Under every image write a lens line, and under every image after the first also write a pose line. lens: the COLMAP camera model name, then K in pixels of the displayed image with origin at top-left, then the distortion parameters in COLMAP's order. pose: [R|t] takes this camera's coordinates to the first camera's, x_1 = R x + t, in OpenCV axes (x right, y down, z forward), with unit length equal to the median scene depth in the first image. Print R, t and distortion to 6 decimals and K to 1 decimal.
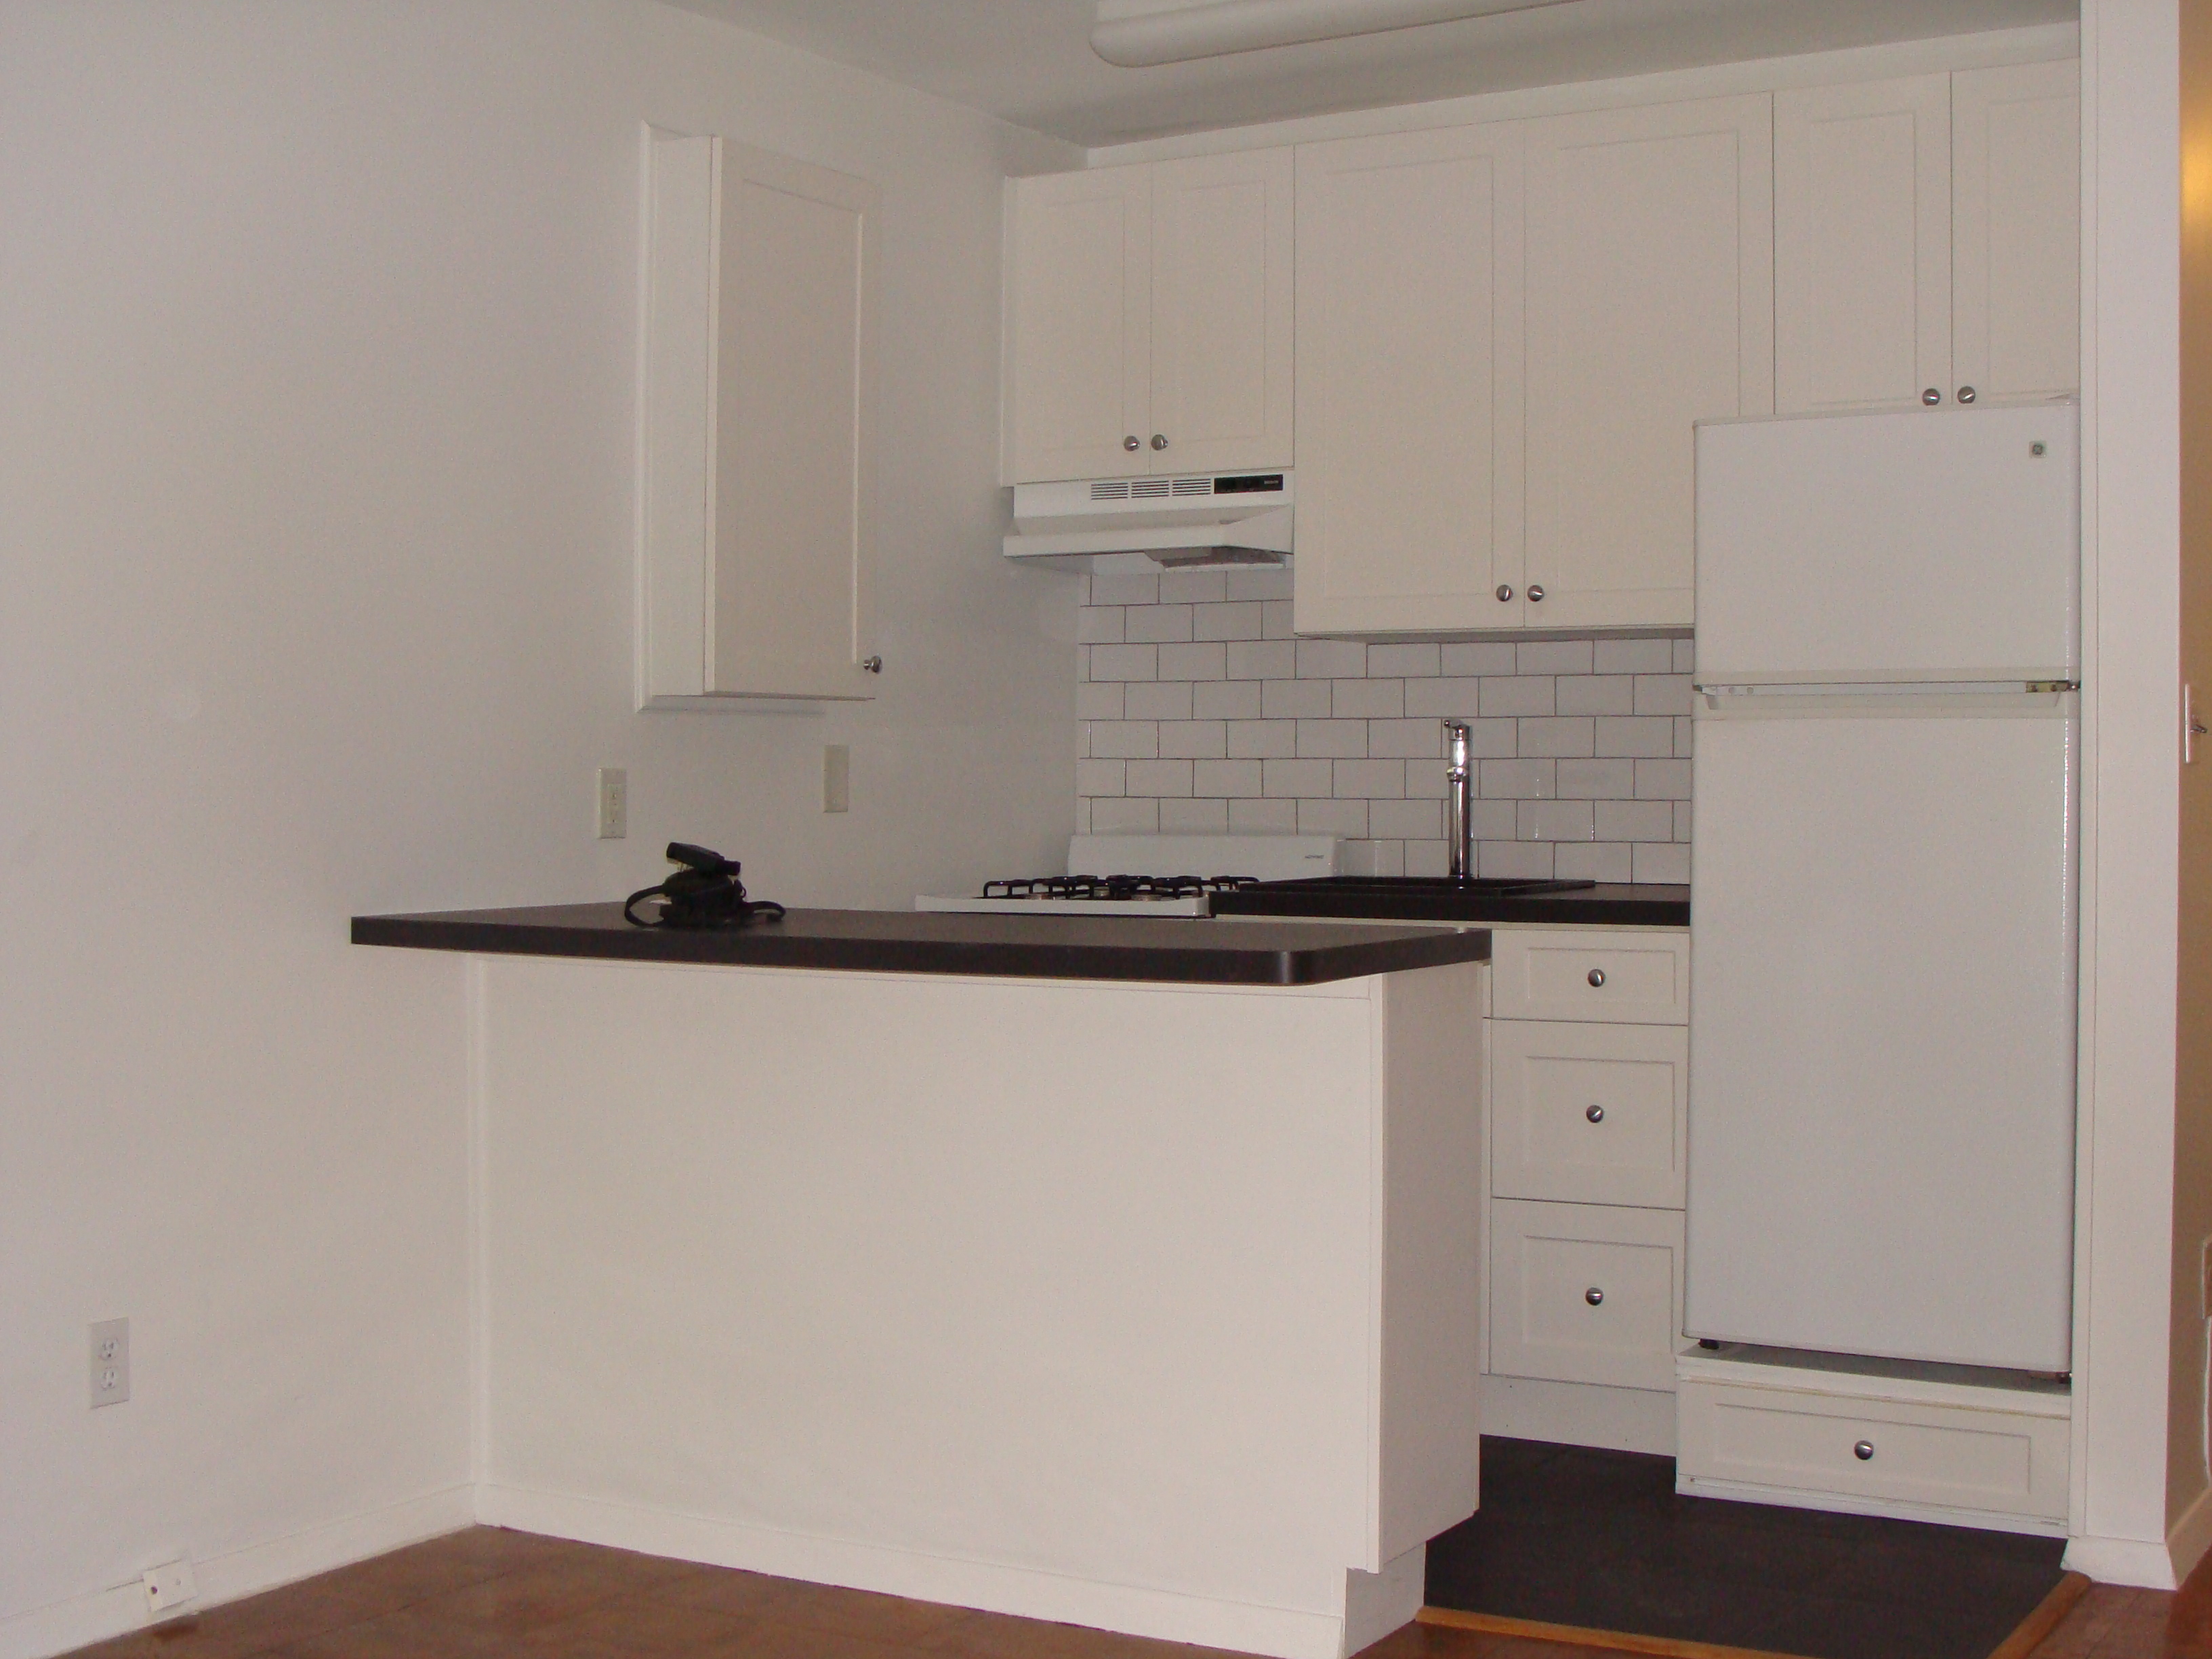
lens RADIAL K [[2908.2, 0, 1107.8], [0, 2908.2, 832.5], [0, 0, 1]] dist [-0.142022, 0.000000]
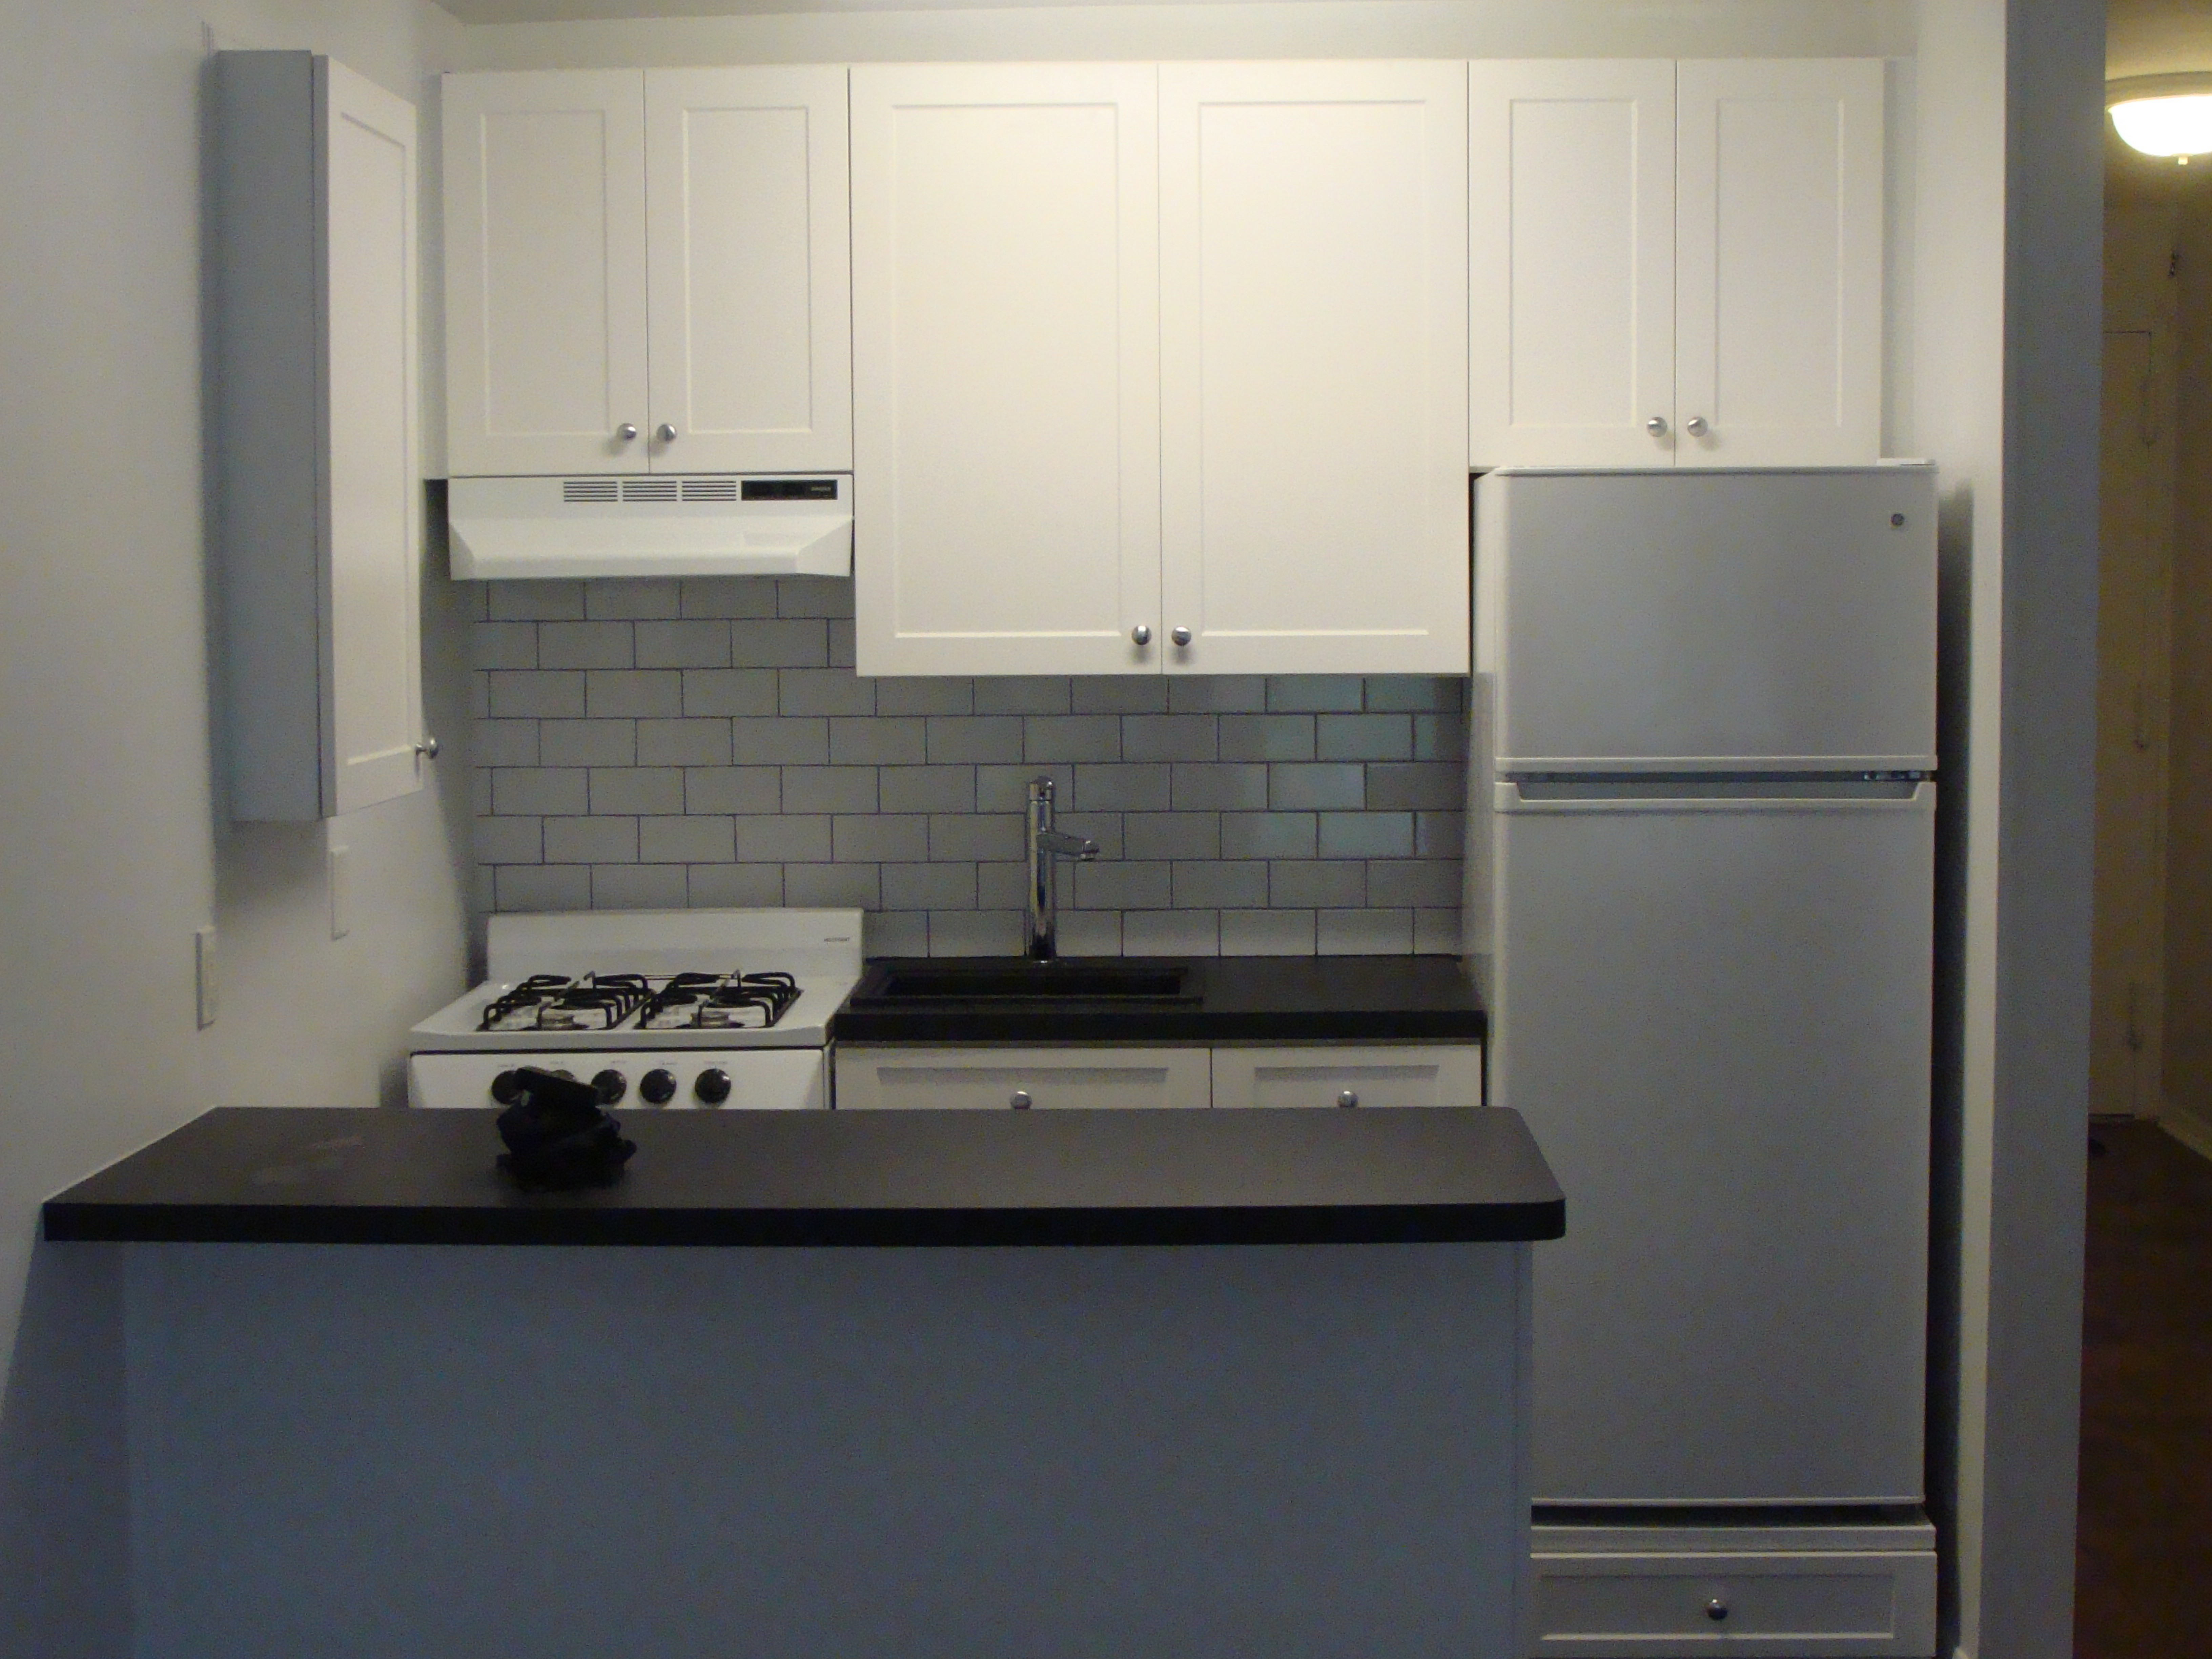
lens RADIAL K [[3450.7, 0, 1094.3], [0, 3450.7, 836.4], [0, 0, 1]] dist [-0.126543, 0.000000]
pose [[0.881438, -0.045126, 0.470140, -0.331251], [0.017136, 0.997825, 0.063648, -0.084106], [-0.471989, -0.048045, 0.880294, 0.117126]]
